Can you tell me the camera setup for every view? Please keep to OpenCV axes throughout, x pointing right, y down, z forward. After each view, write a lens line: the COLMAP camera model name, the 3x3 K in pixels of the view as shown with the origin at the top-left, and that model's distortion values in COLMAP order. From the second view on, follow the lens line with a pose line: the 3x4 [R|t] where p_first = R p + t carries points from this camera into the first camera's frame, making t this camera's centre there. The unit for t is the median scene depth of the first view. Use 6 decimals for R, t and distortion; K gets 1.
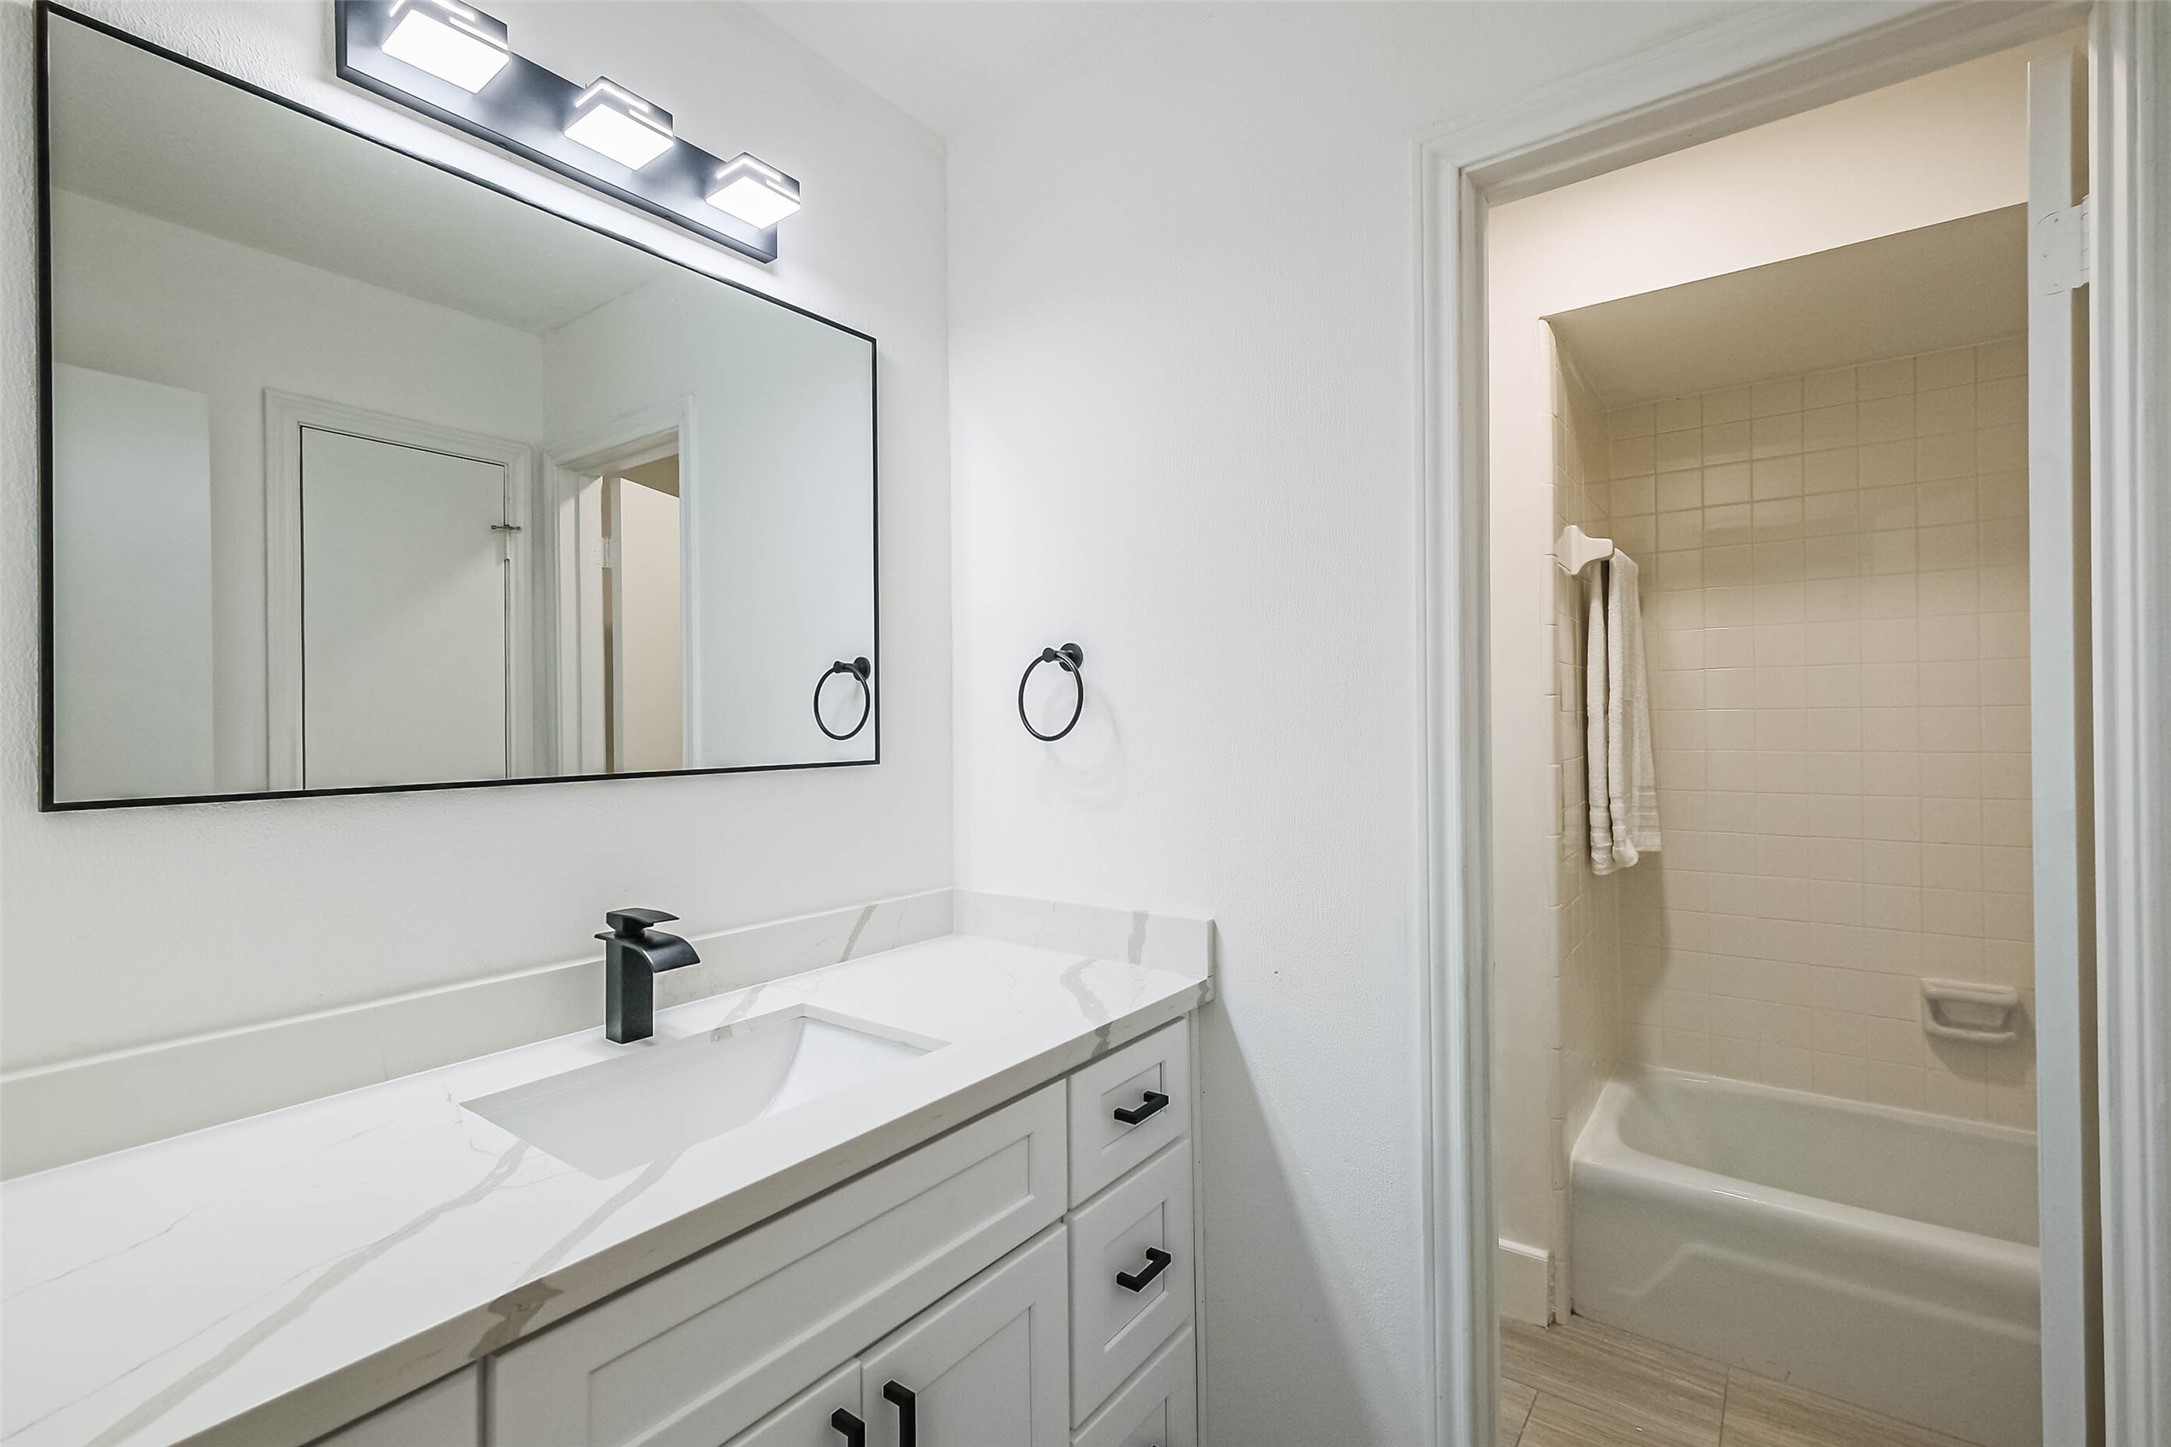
lens RADIAL K [[963.7, 0, 1084.2], [0, 963.7, 713.8], [0, 0, 1]] dist [0.024572, 0.000144]
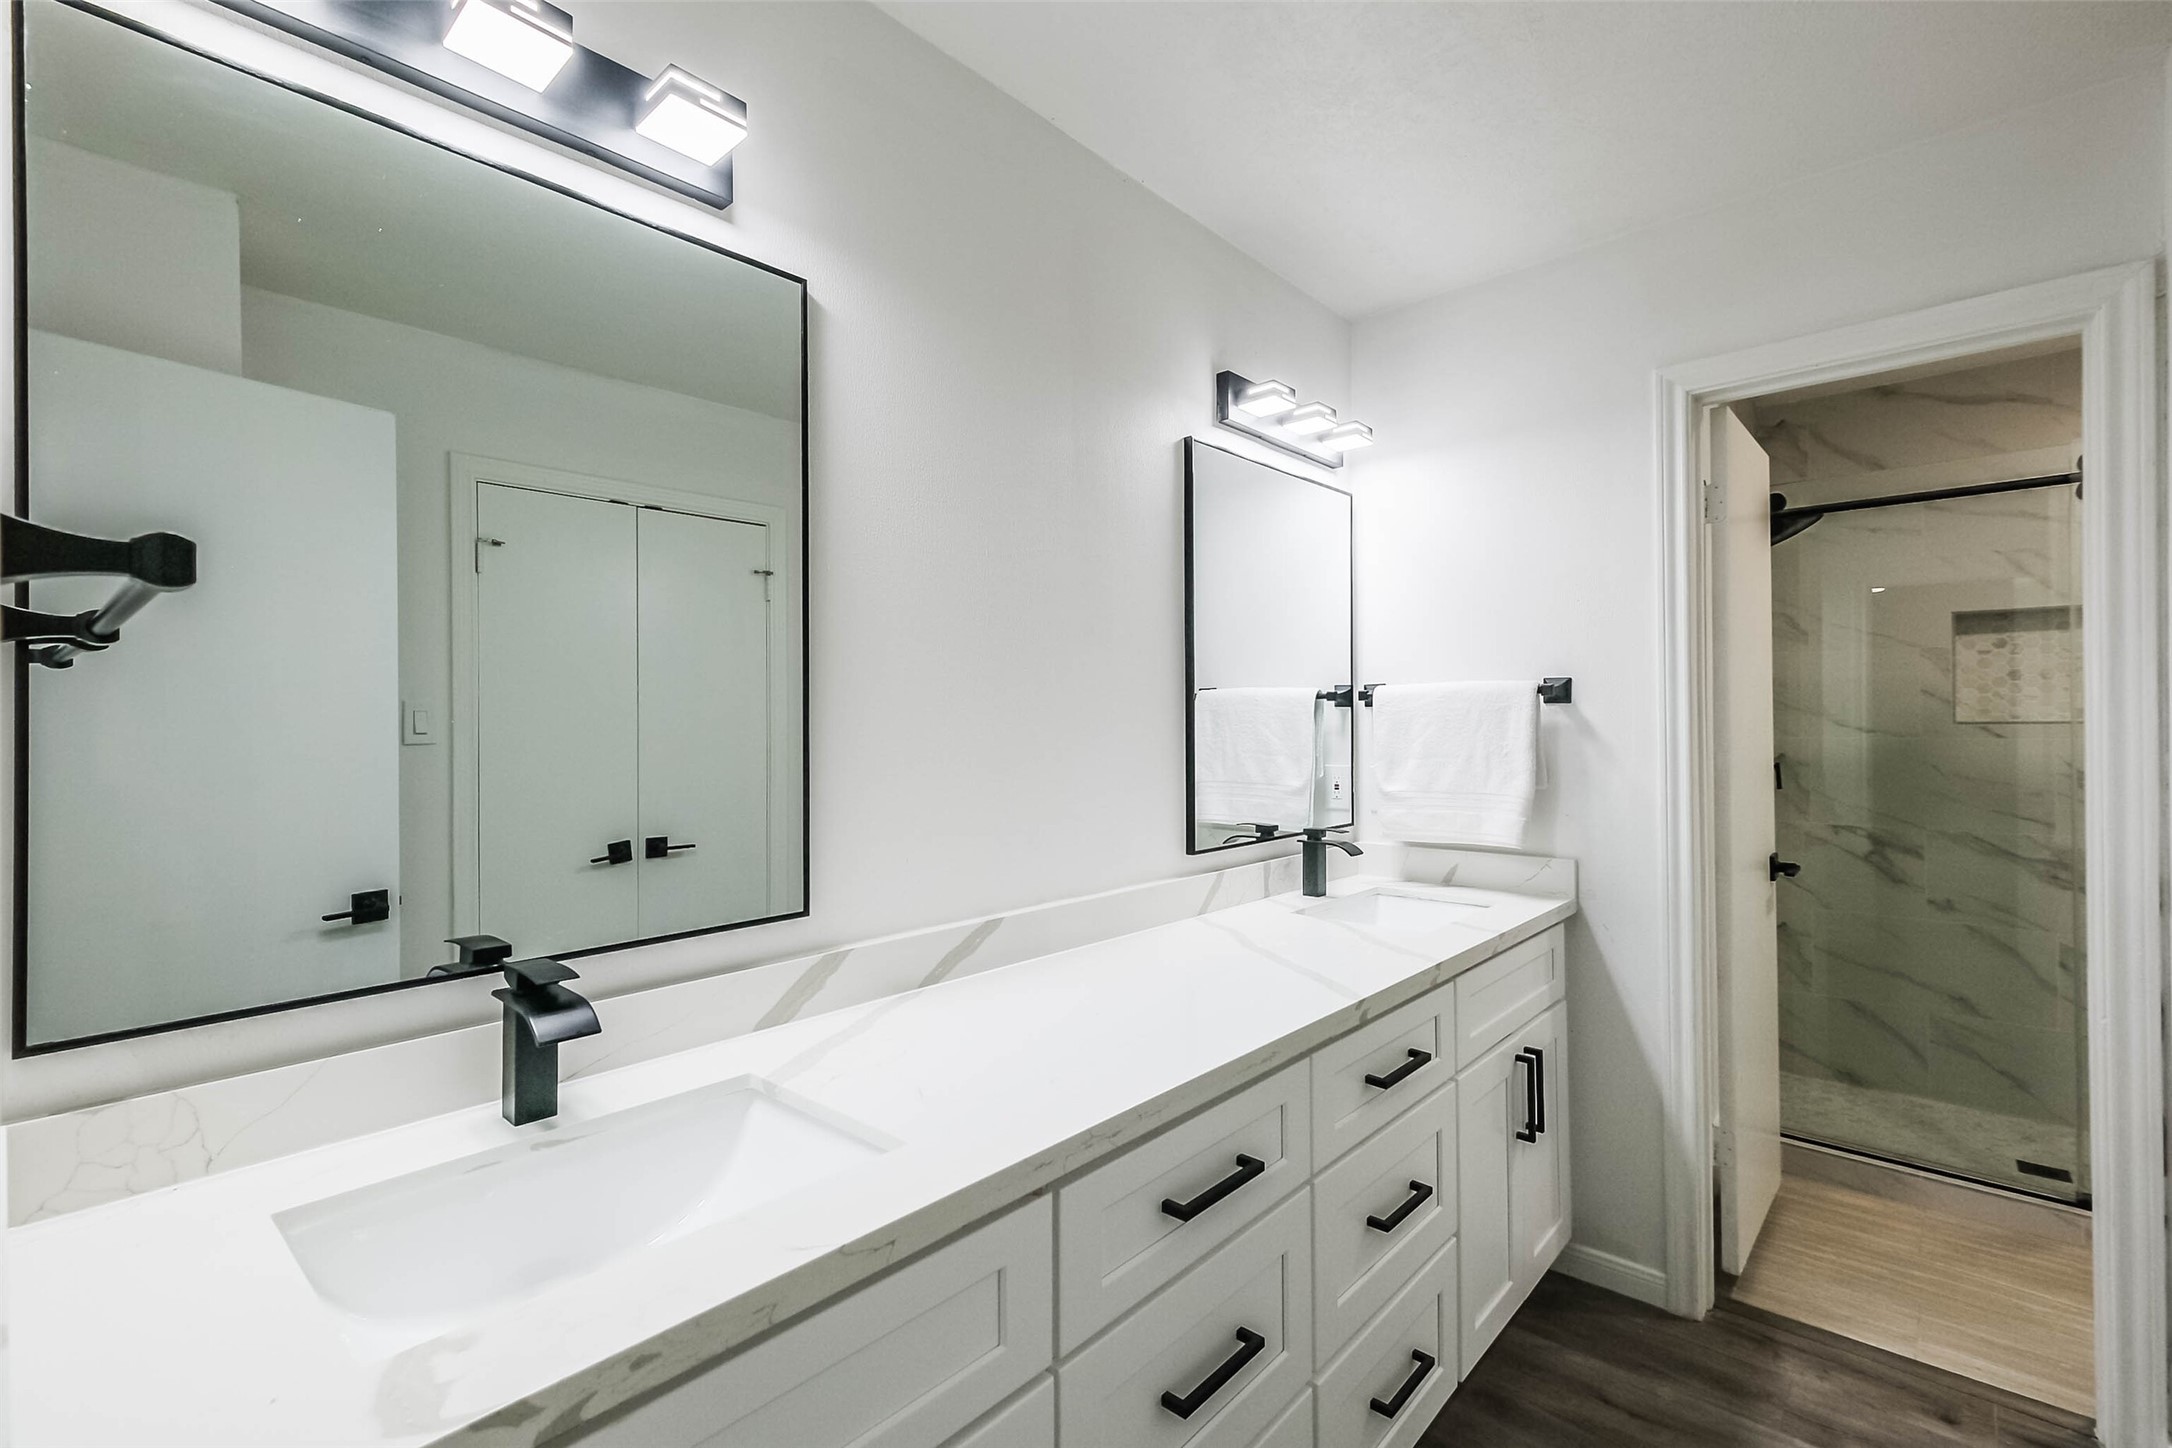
lens RADIAL K [[939.6, 0, 1086.0], [0, 939.6, 724.0], [0, 0, 1]] dist [0.067750, 0.000003]
pose [[0.985865, 0.007451, -0.167374, 0.137258], [-0.007252, 0.999972, 0.001803, -0.014612], [0.167382, -0.000563, 0.985892, 0.218245]]
